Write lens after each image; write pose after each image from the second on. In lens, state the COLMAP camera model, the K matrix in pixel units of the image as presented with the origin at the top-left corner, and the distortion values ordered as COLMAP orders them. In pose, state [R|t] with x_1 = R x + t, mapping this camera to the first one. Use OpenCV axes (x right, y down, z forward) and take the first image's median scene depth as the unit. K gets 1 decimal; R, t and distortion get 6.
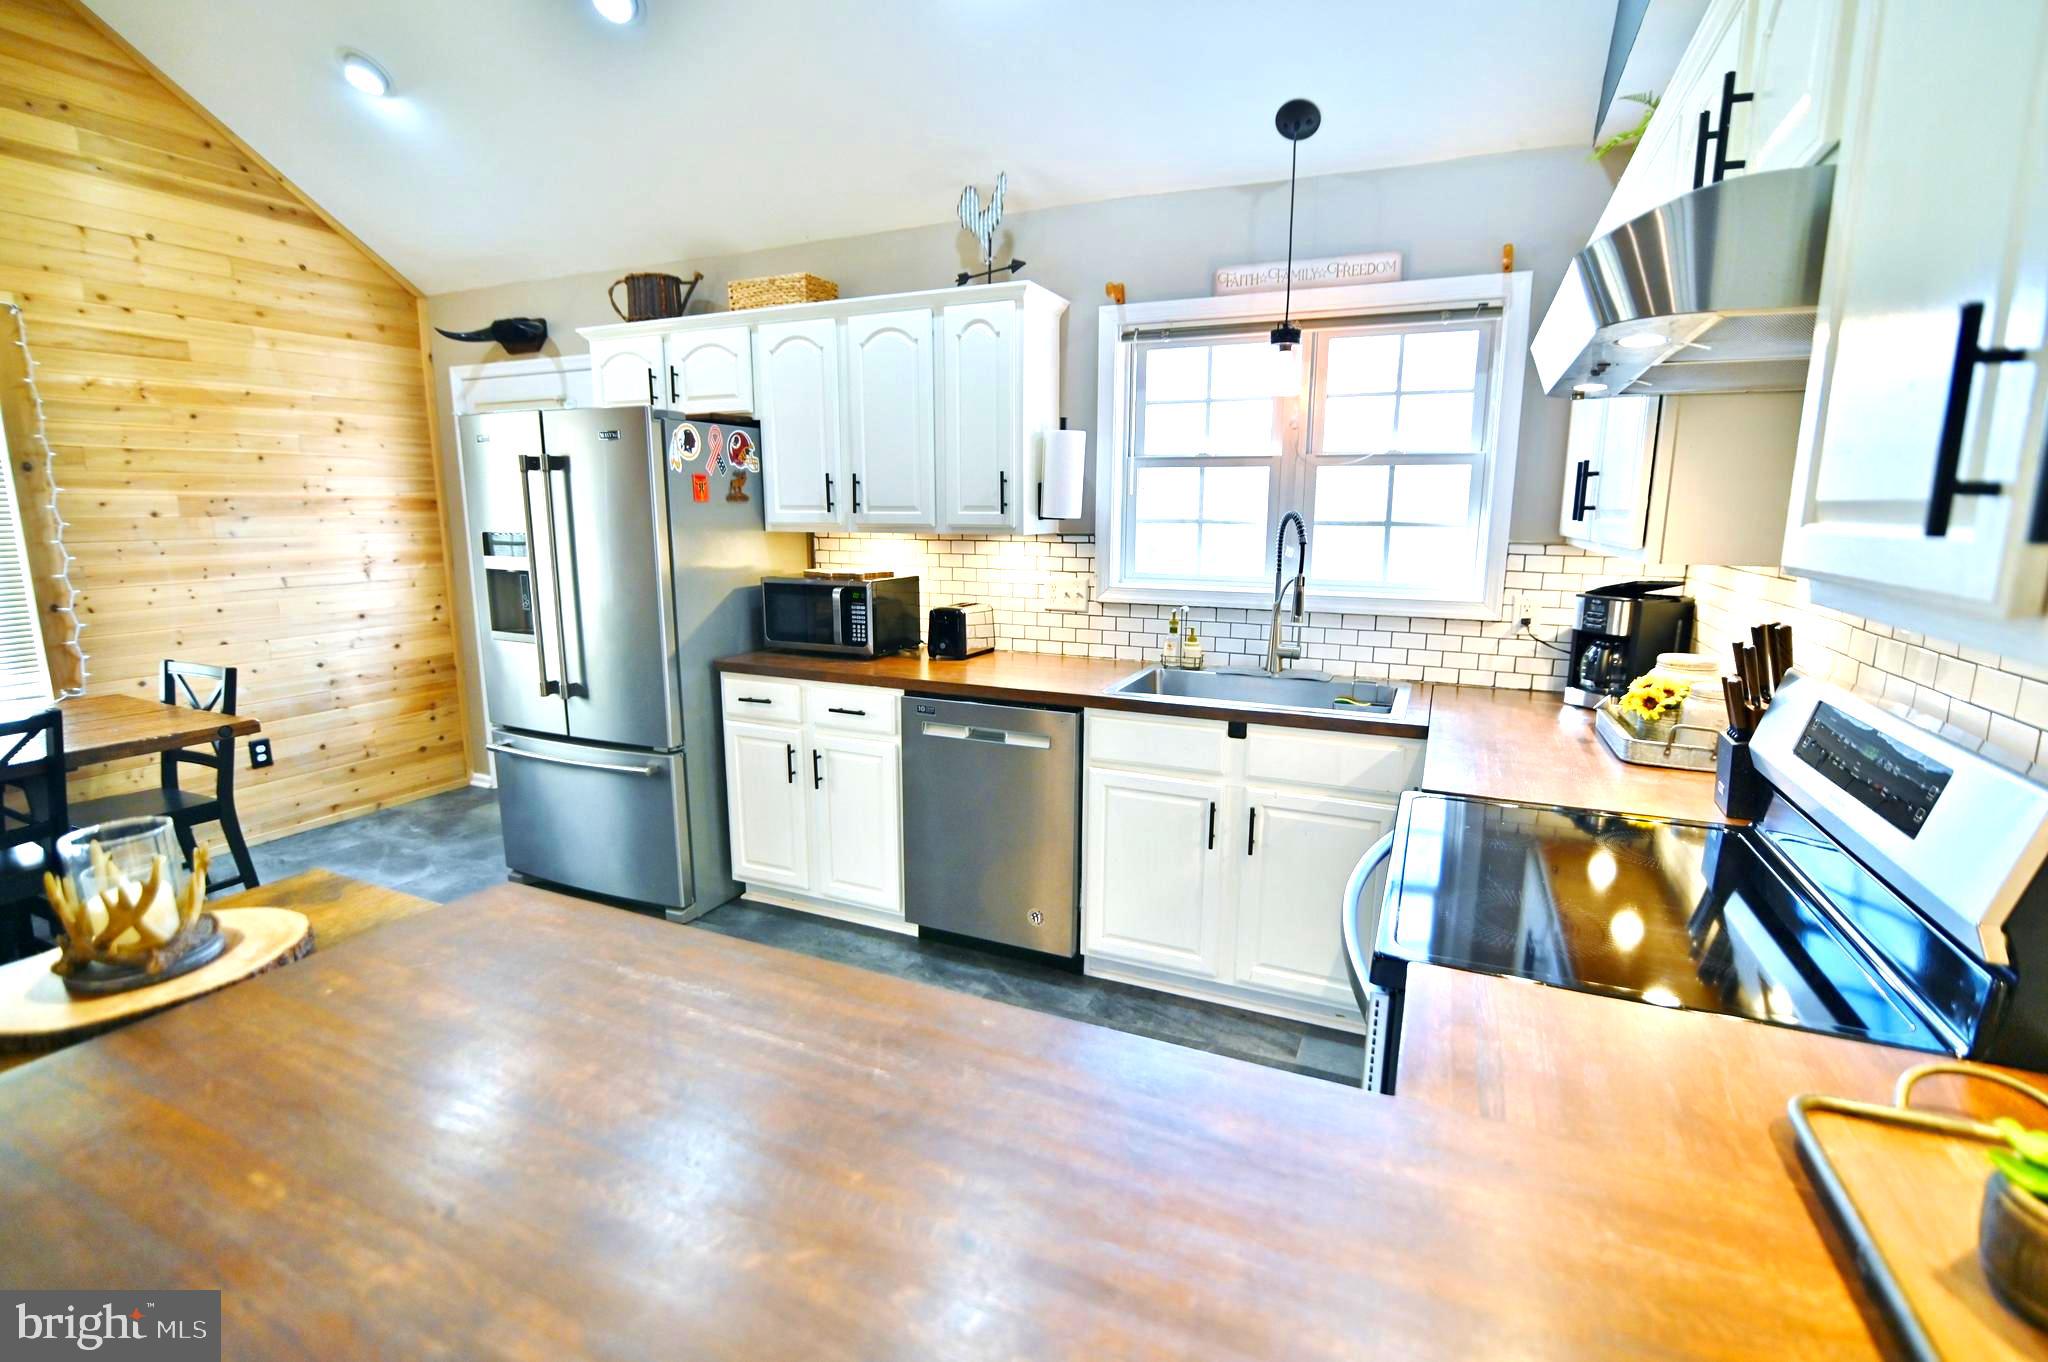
lens RADIAL K [[911.4, 0, 1036.2], [0, 911.4, 680.0], [0, 0, 1]] dist [-0.014257, 0.000268]
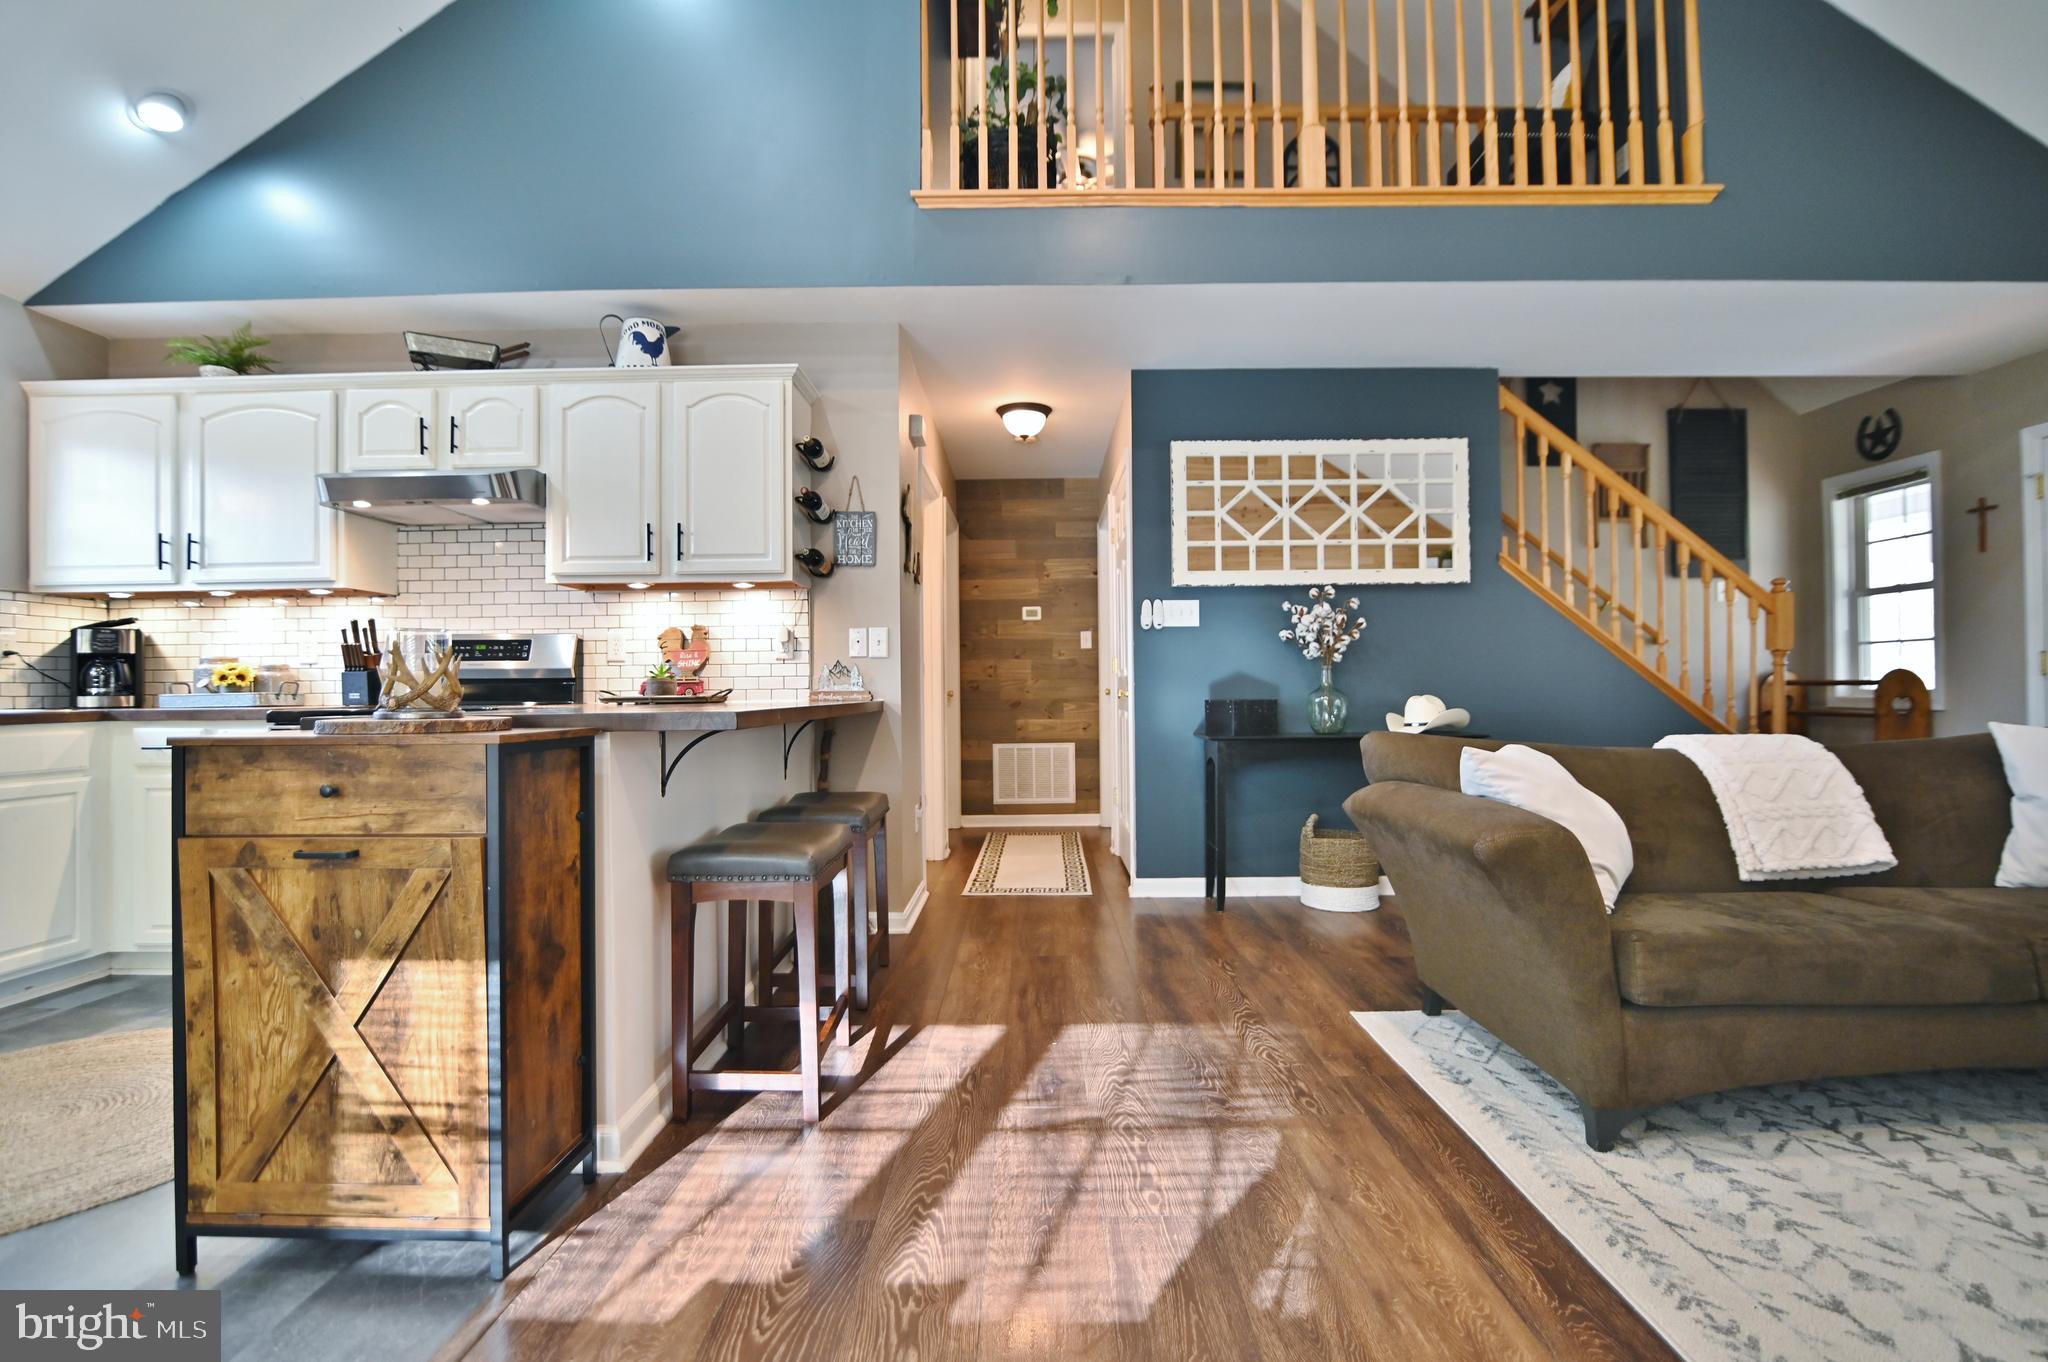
lens RADIAL K [[935.7, 0, 1028.1], [0, 935.7, 680.5], [0, 0, 1]] dist [-0.020323, 0.001537]
pose [[-0.394772, 0.005864, 0.918760, -0.988034], [0.173461, 0.982472, 0.068262, 0.109800], [-0.902256, 0.186317, -0.388870, 0.206013]]
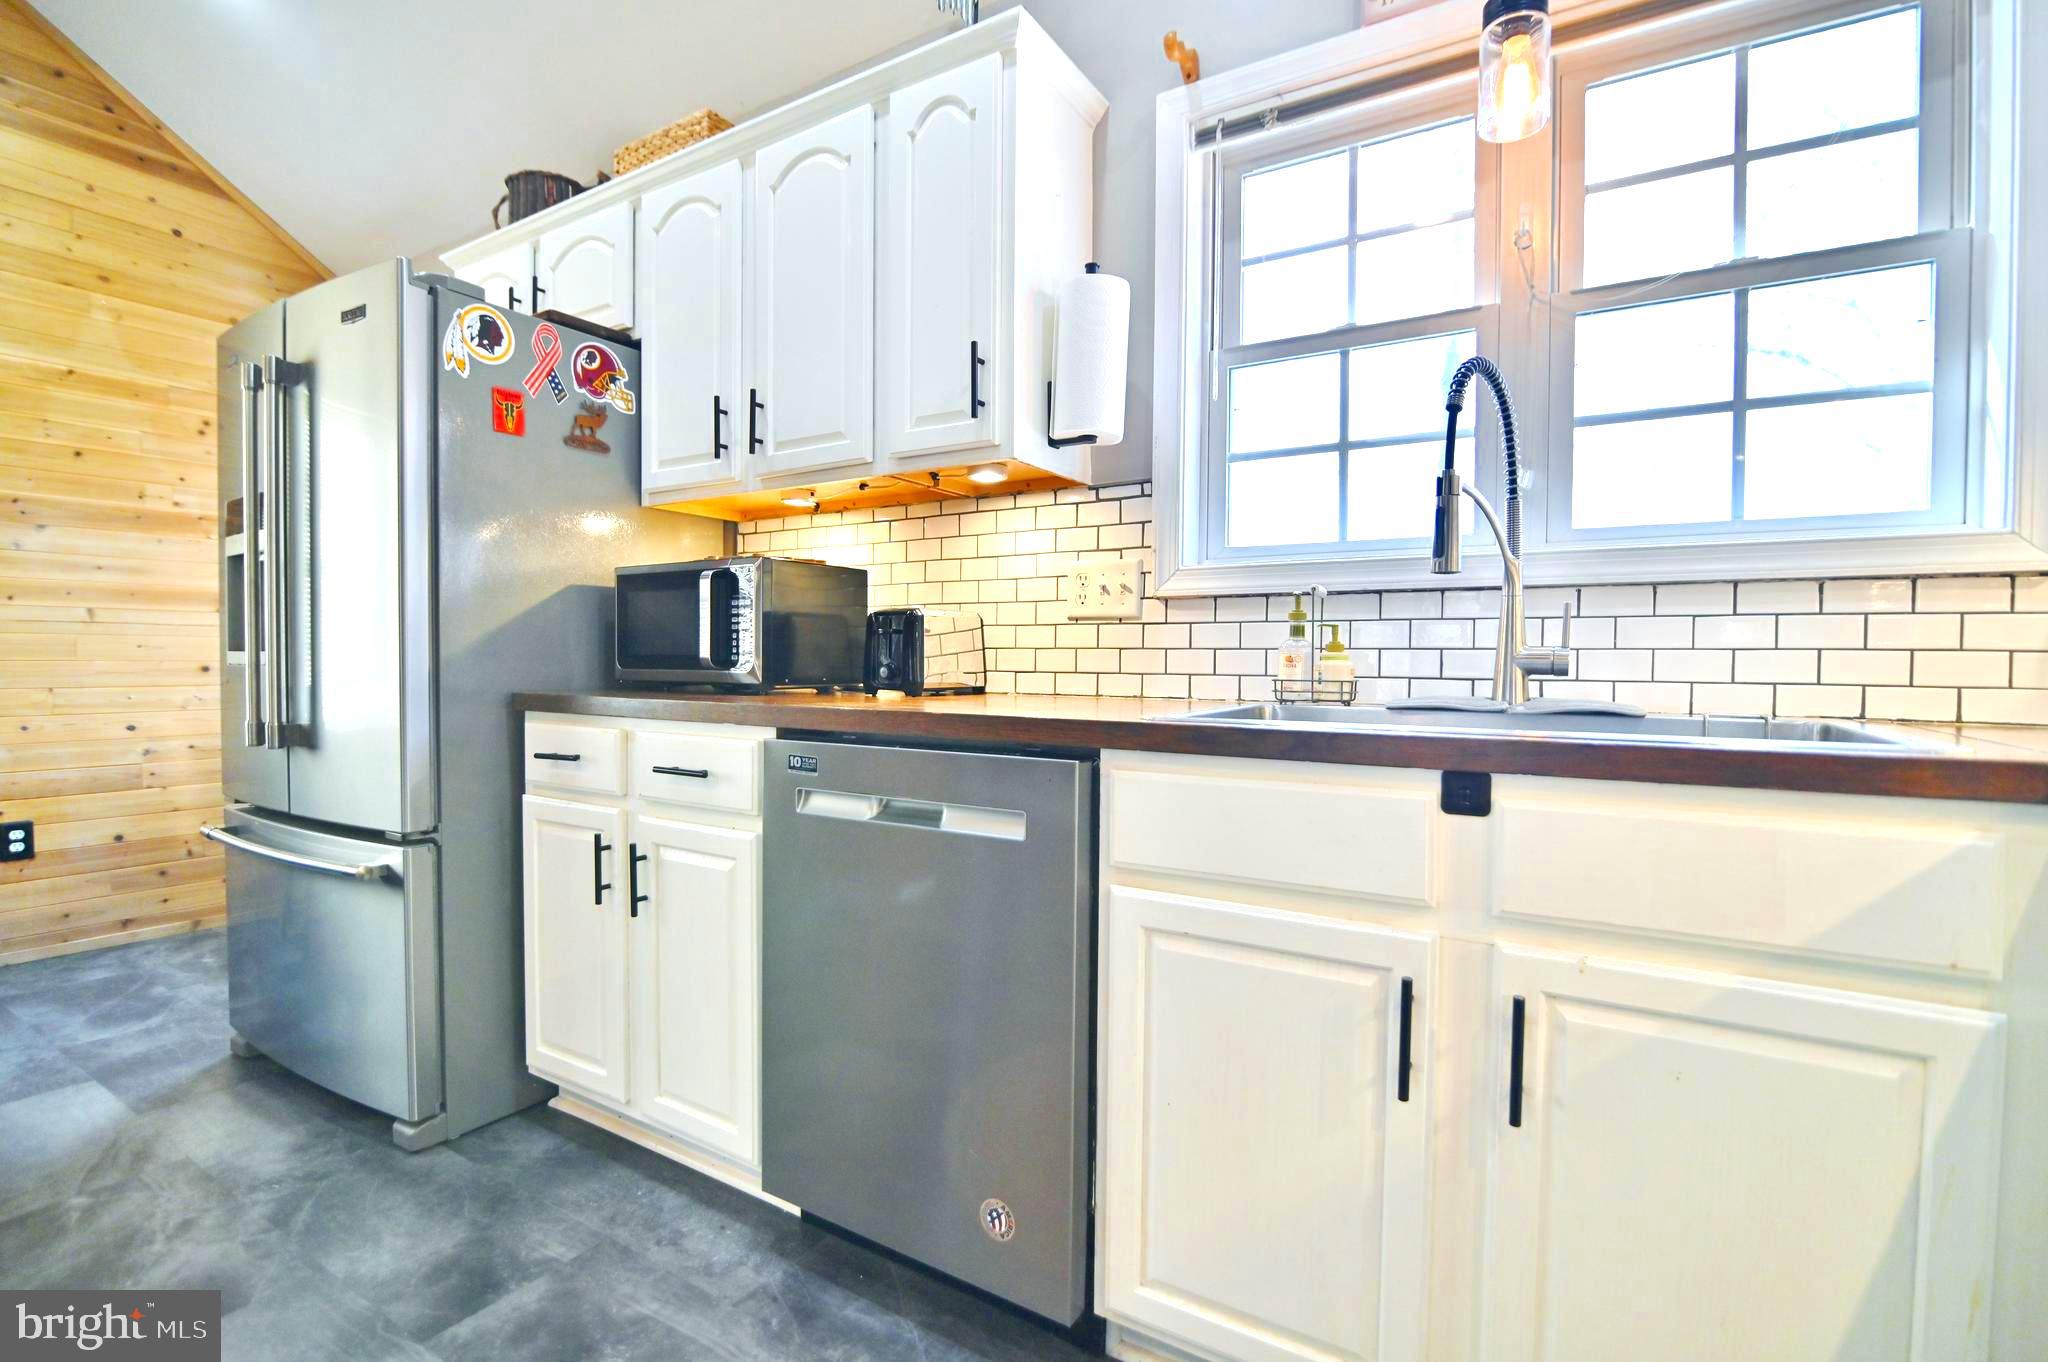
lens RADIAL K [[935.7, 0, 1028.1], [0, 935.7, 680.5], [0, 0, 1]] dist [-0.020323, 0.001537]
pose [[0.991637, 0.006492, -0.128891, 0.065535], [-0.026878, 0.987223, -0.157062, 0.059796], [0.126225, 0.159213, 0.979142, 0.451301]]
